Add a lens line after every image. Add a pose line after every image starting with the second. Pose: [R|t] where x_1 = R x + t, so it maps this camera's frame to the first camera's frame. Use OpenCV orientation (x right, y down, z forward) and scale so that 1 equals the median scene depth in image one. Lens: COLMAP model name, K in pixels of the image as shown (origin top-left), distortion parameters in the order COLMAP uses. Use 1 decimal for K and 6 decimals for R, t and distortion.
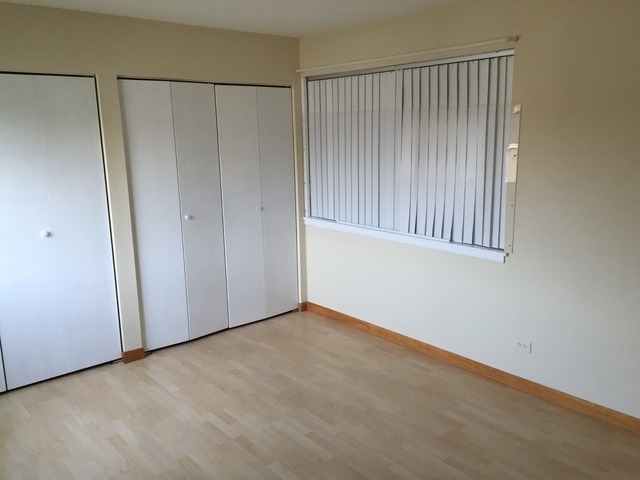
lens RADIAL K [[548.6, 0, 320.0], [0, 548.6, 240.0], [0, 0, 1]] dist [0.102447, -0.127677]
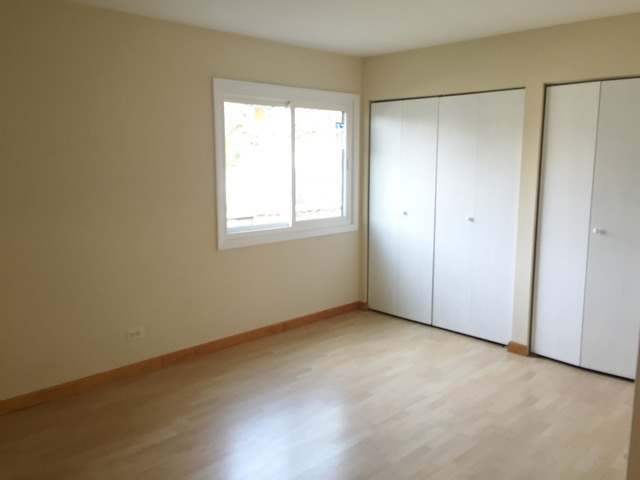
lens RADIAL K [[548.6, 0, 320.0], [0, 548.6, 240.0], [0, 0, 1]] dist [0.102447, -0.127677]
pose [[0.058174, 0.171801, -0.983413, 0.696219], [-0.197997, 0.967498, 0.157308, -0.090061], [0.978475, 0.185561, 0.090299, 0.541837]]
